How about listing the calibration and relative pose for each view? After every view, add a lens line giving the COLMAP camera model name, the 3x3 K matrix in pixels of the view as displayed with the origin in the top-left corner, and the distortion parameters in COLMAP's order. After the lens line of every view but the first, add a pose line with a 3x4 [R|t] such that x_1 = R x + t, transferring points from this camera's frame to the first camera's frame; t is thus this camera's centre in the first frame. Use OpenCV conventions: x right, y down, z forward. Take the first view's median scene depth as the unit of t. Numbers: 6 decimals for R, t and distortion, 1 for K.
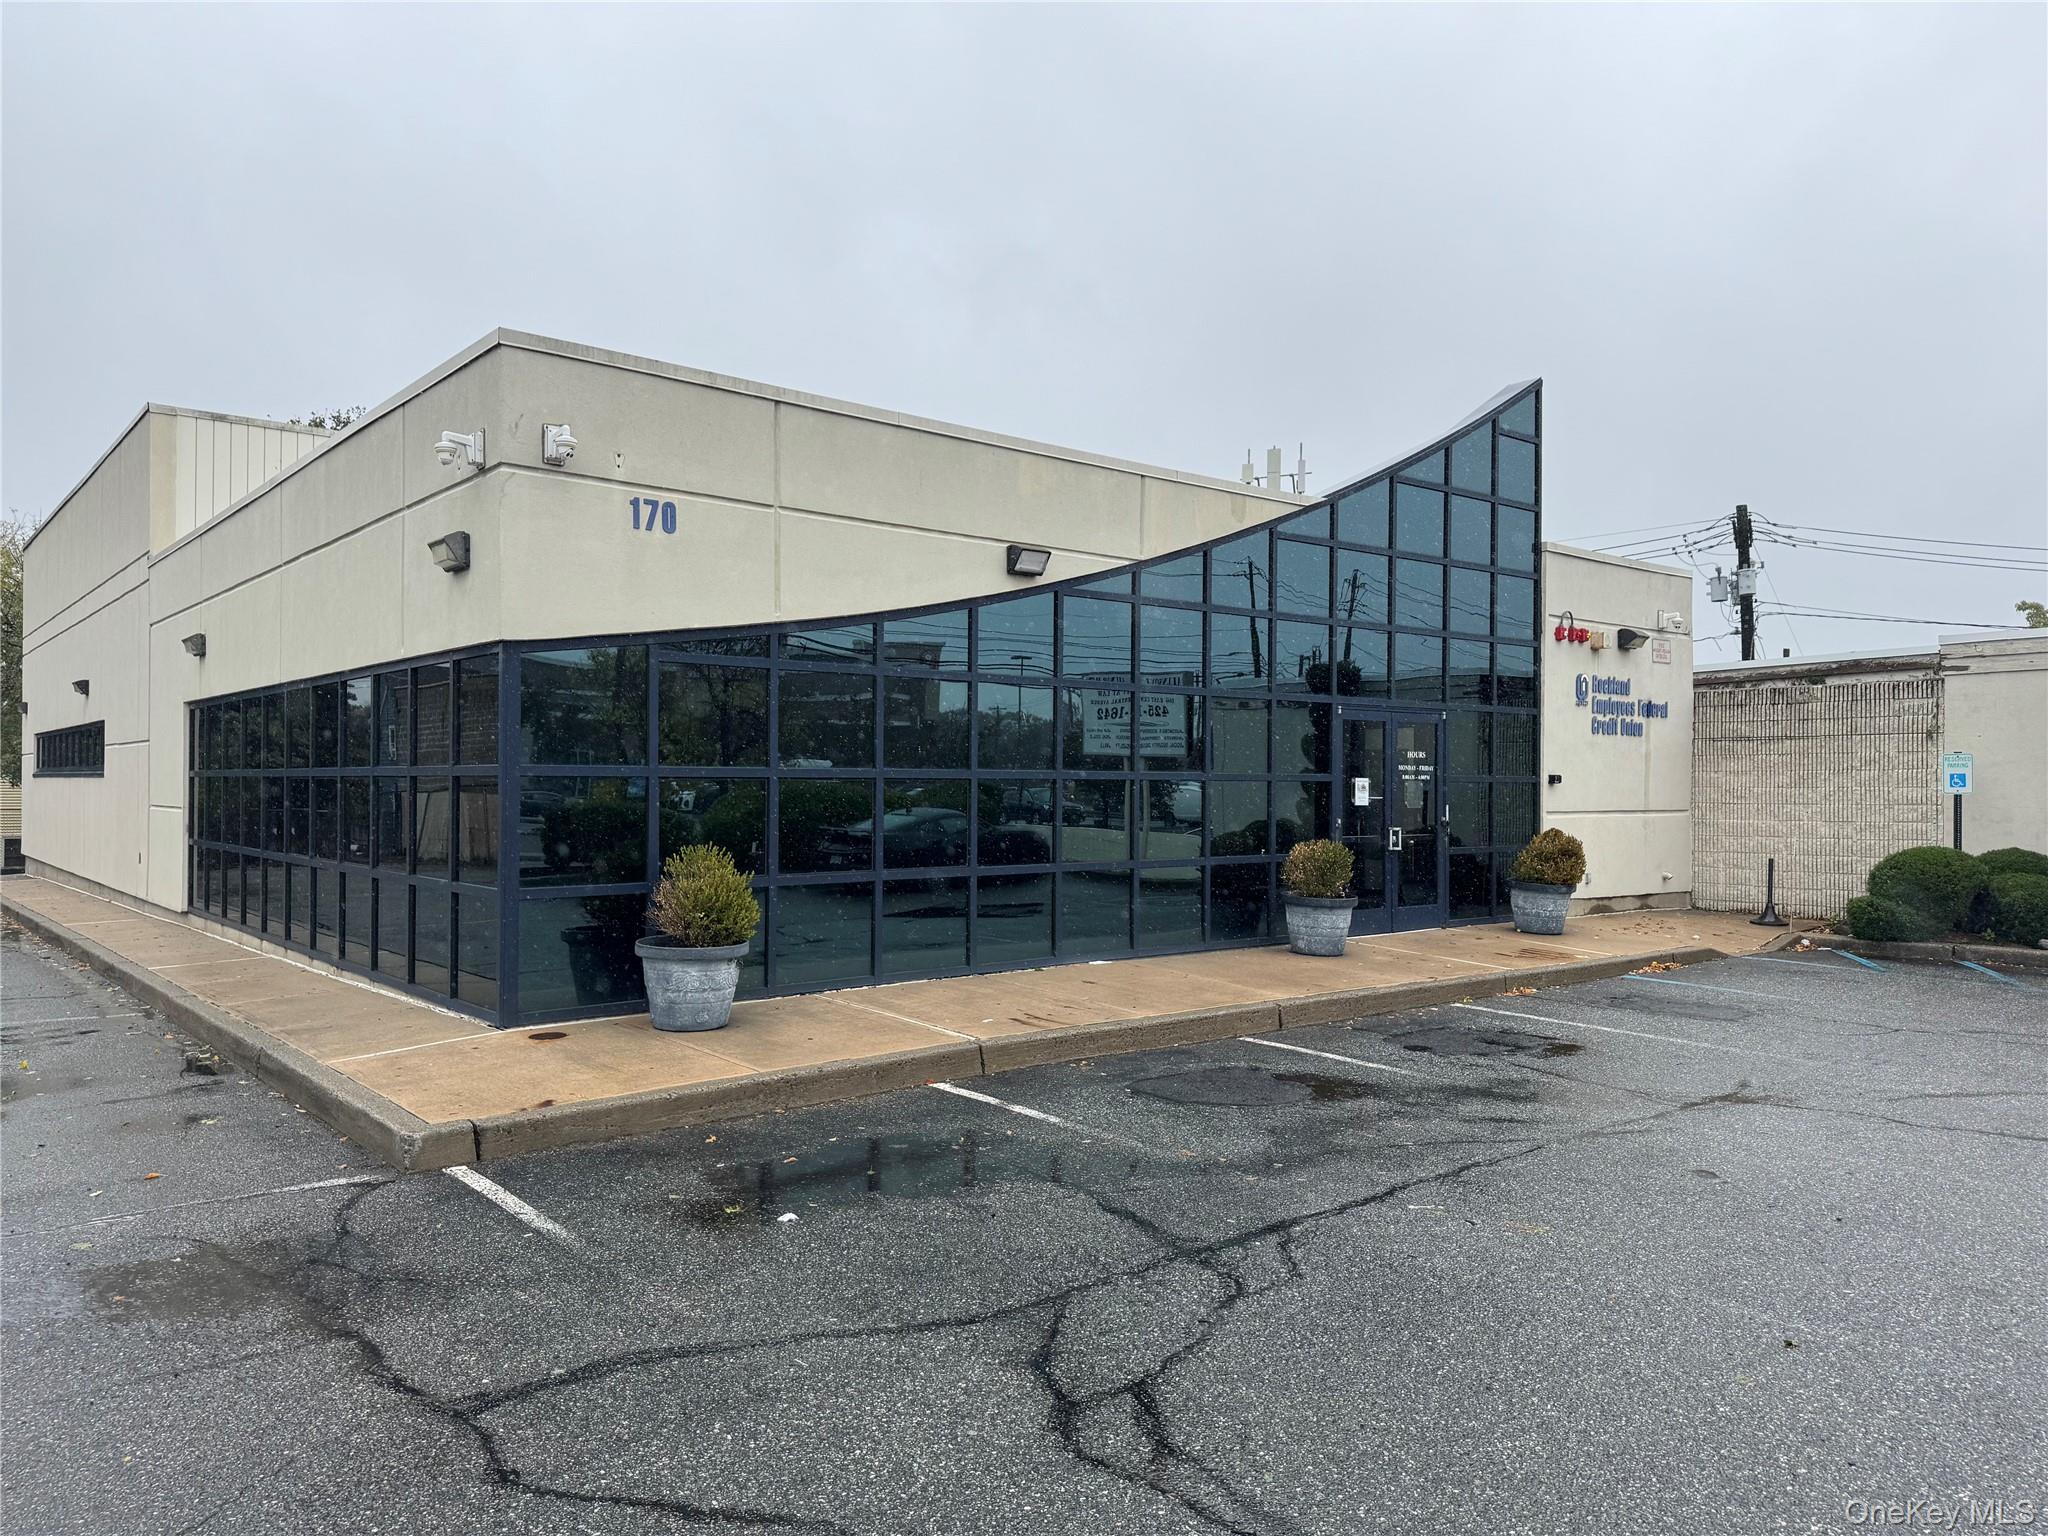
lens RADIAL K [[1412.8, 0, 1019.6], [0, 1412.8, 776.0], [0, 0, 1]] dist [0.133830, -0.198954]
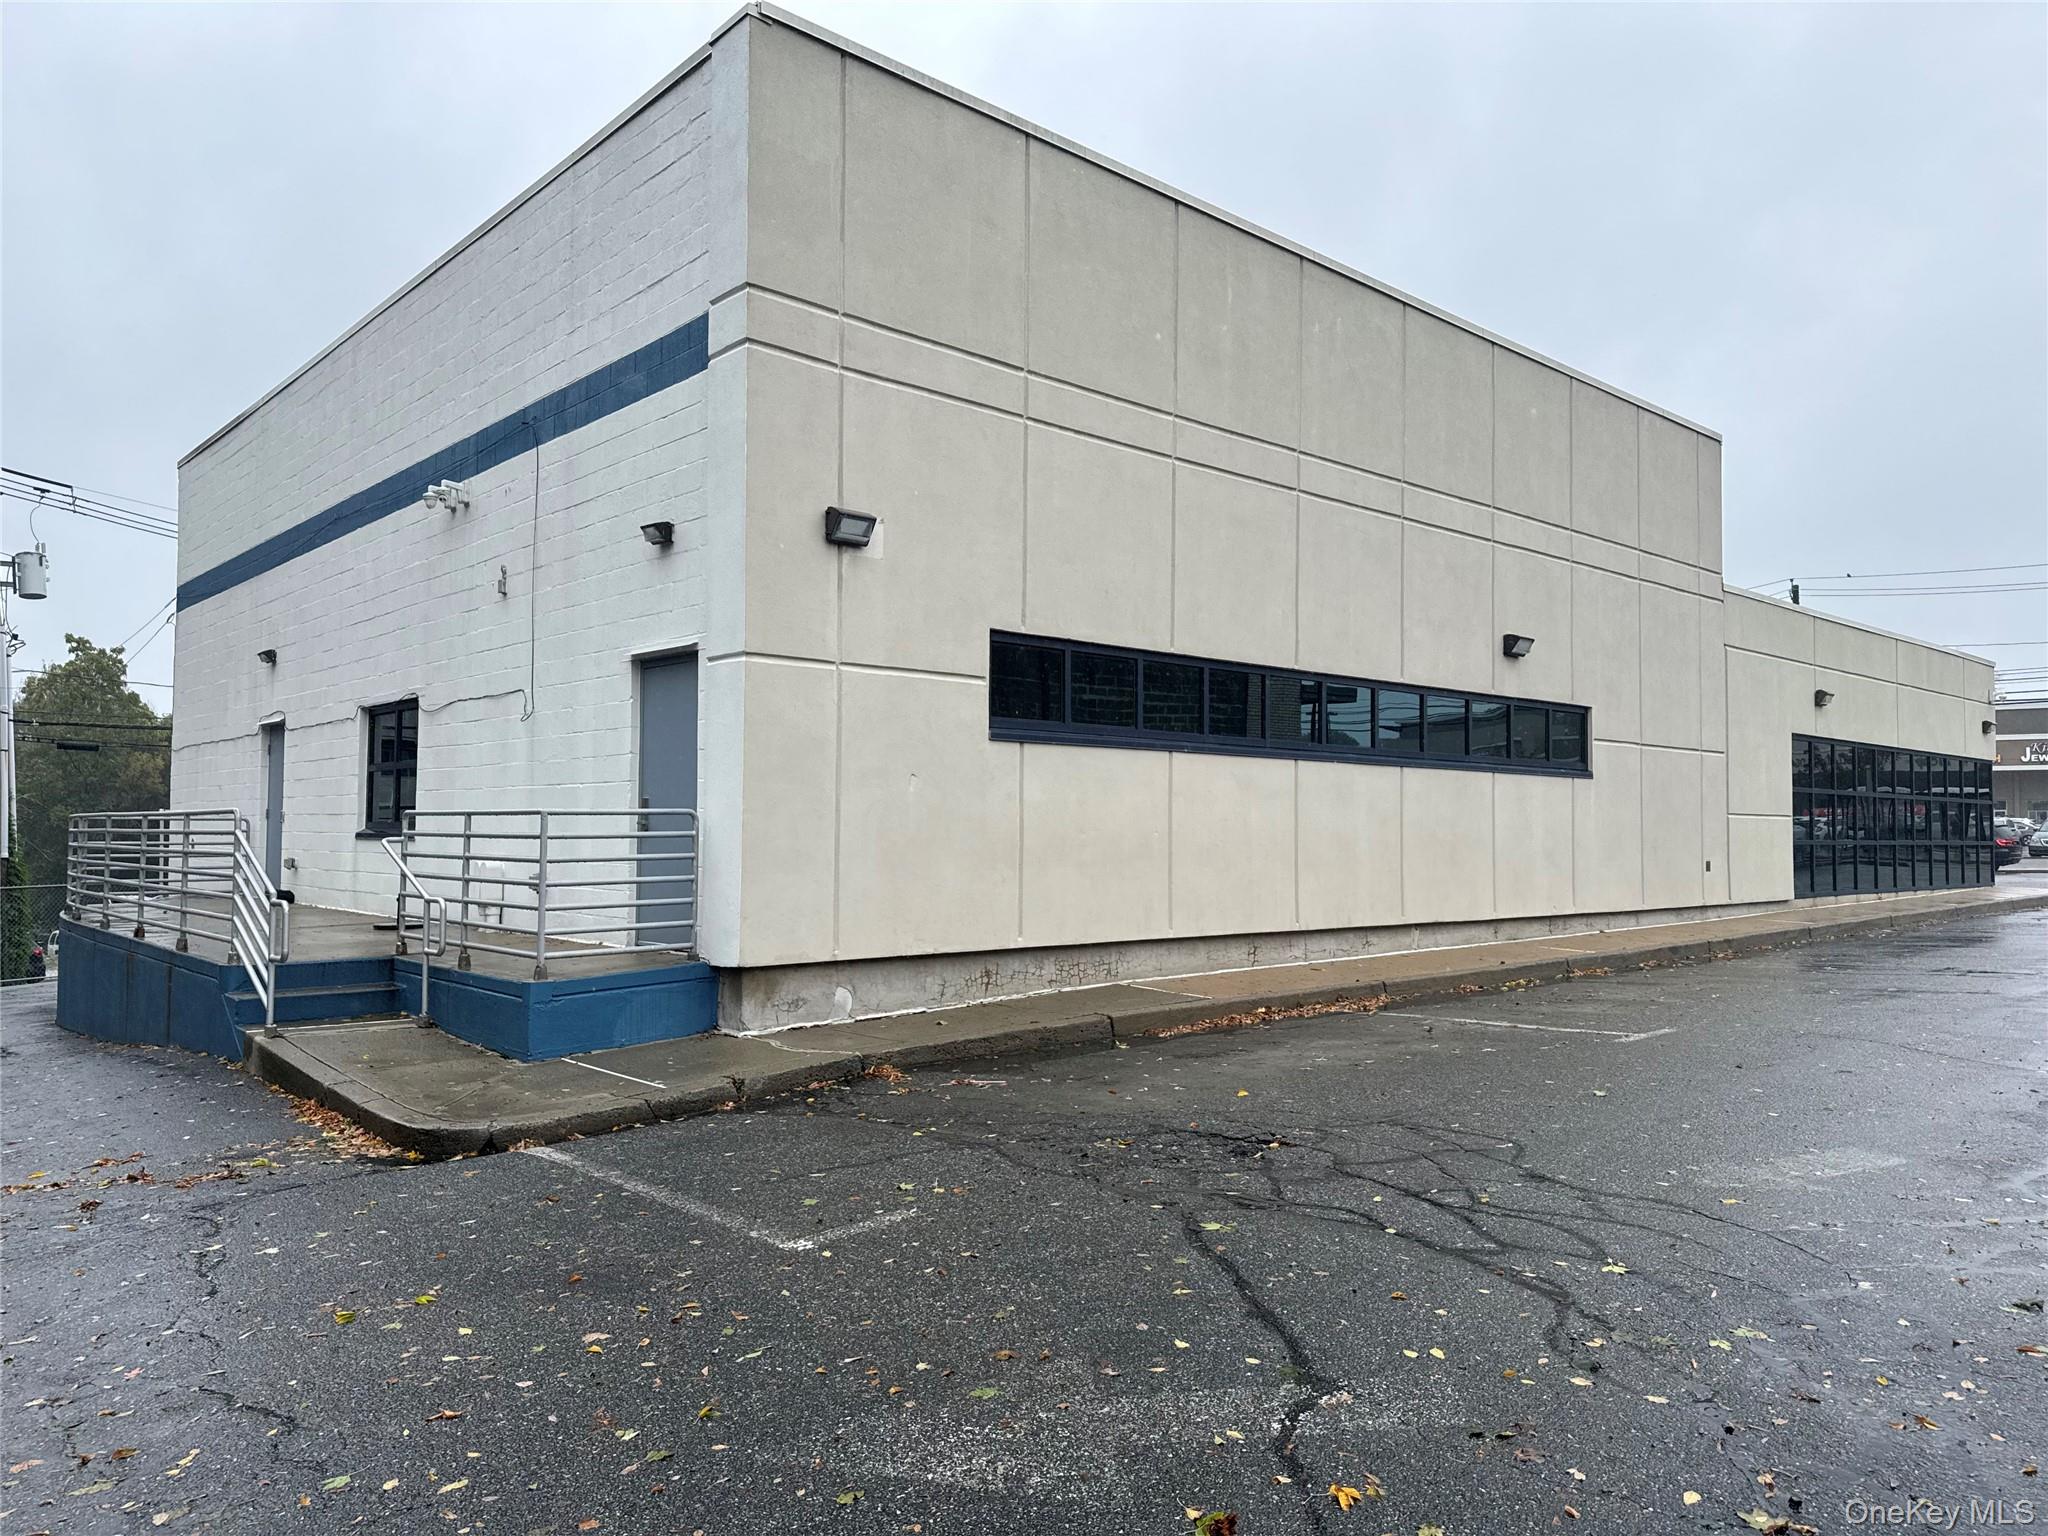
lens RADIAL K [[1412.8, 0, 1019.6], [0, 1412.8, 776.0], [0, 0, 1]] dist [0.133830, -0.198954]
pose [[-0.041436, 0.013198, 0.999054, -2.189409], [-0.031695, 0.999392, -0.014517, 0.032017], [-0.998638, -0.032266, -0.040993, 2.087008]]
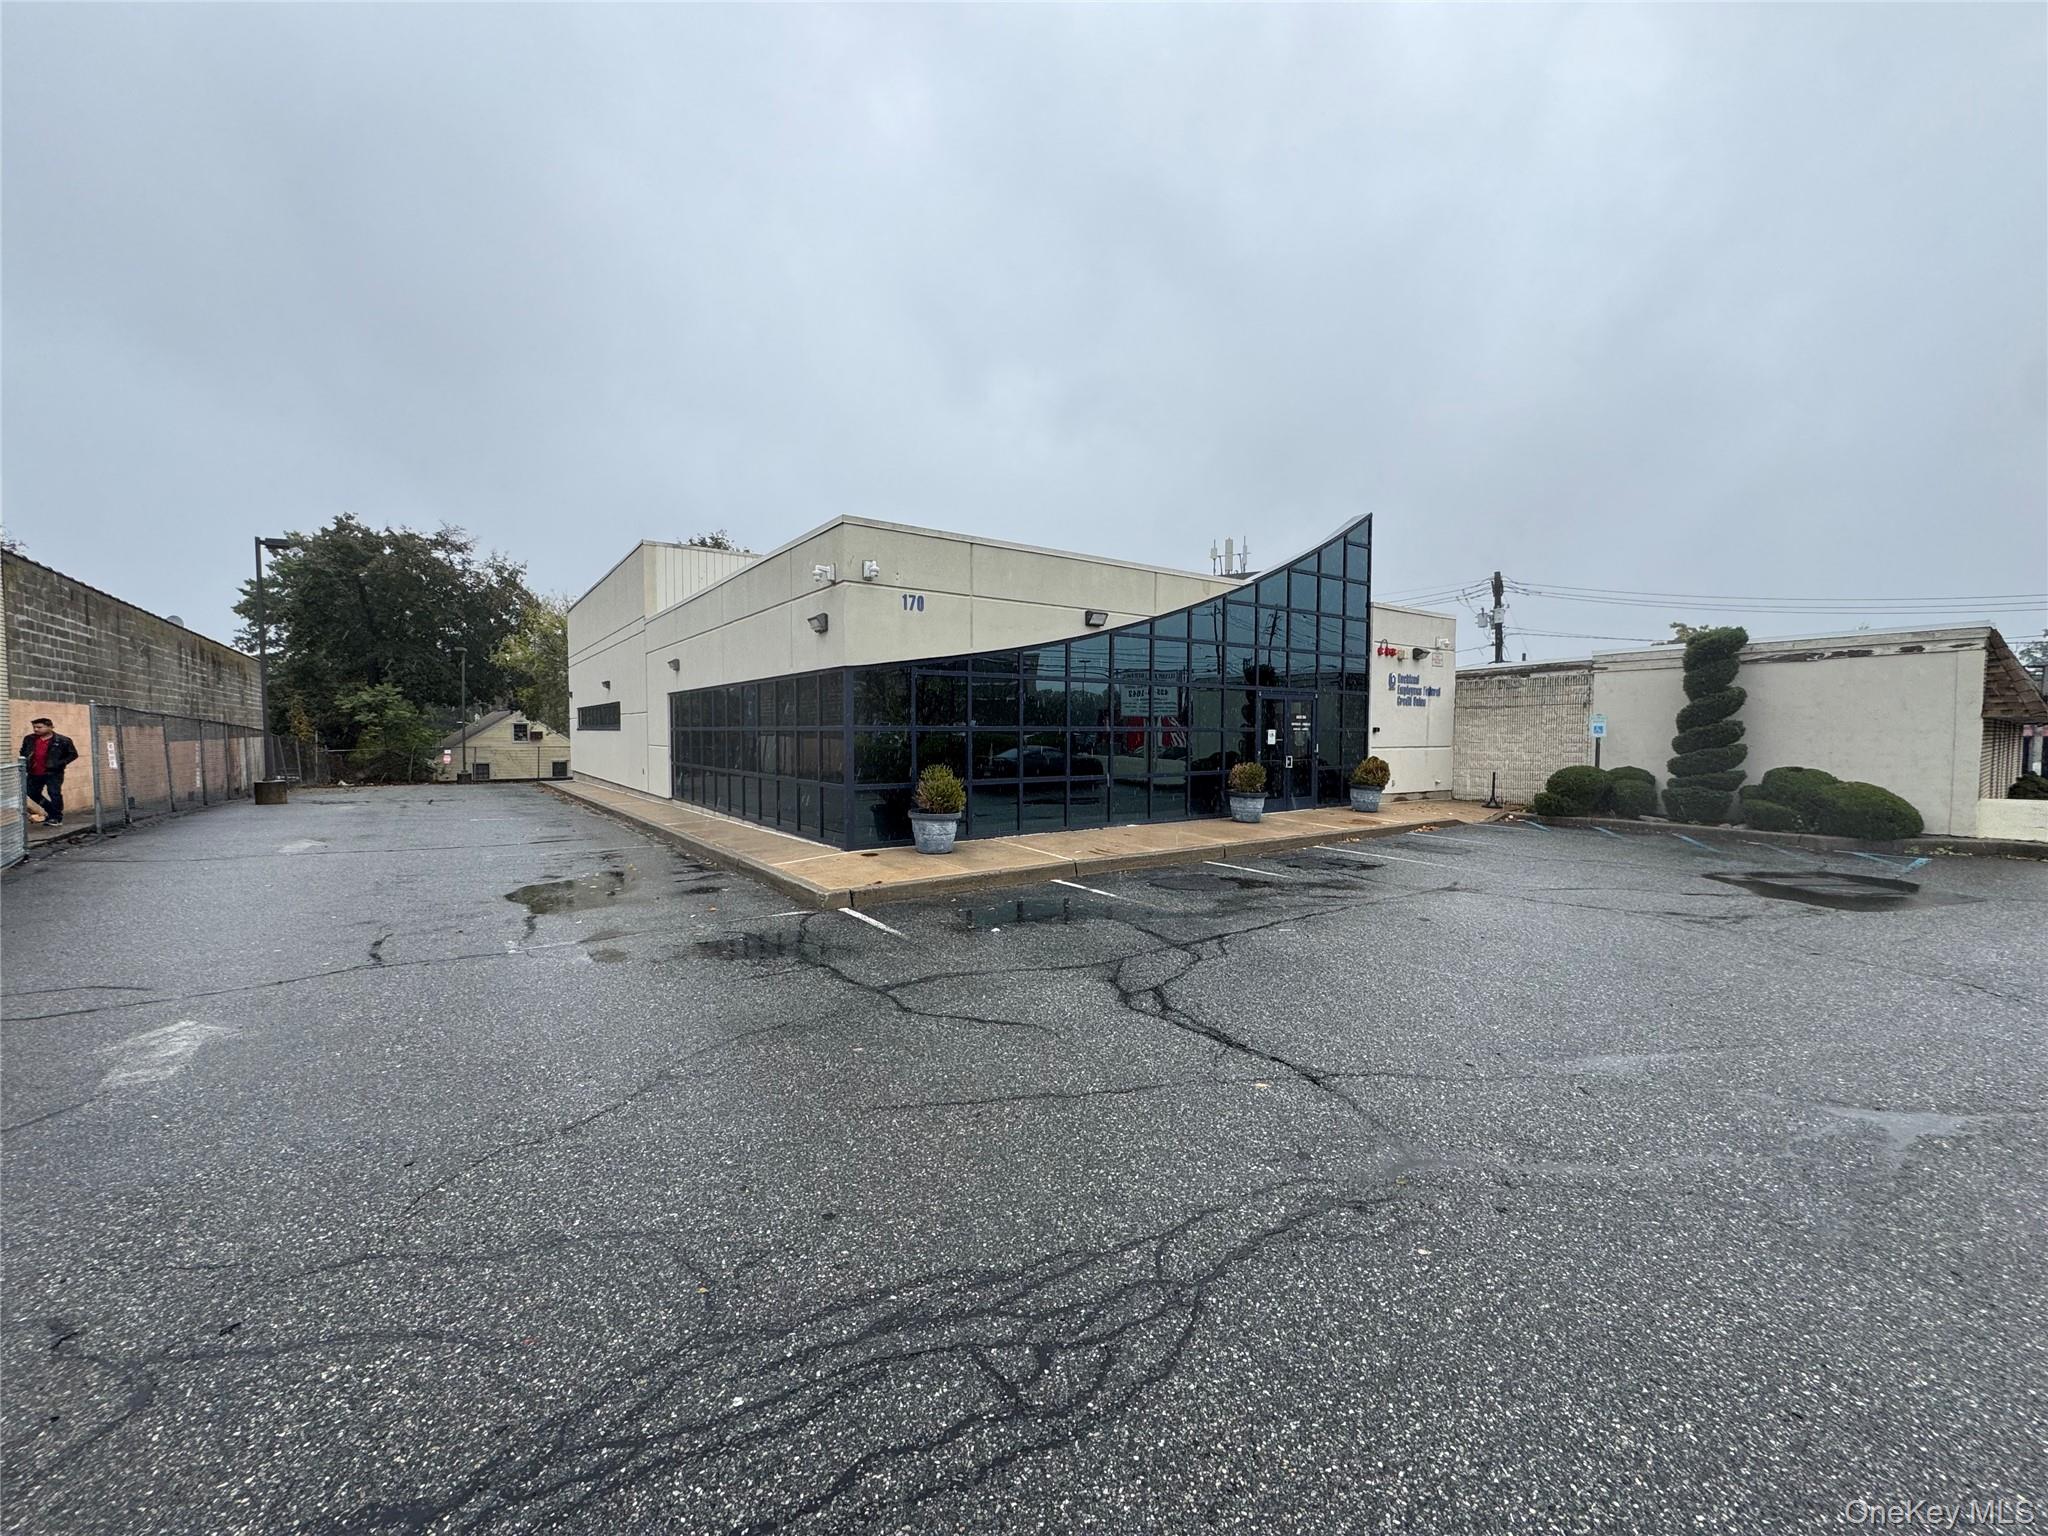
lens RADIAL K [[816.3, 0, 1024.0], [0, 816.3, 768.0], [0, 0, 1]] dist [0.000074, 0.000207]
pose [[0.997603, 0.000131, -0.069192, -0.013070], [0.003353, 0.998732, 0.050227, -0.003601], [0.069111, -0.050339, 0.996338, -0.110879]]
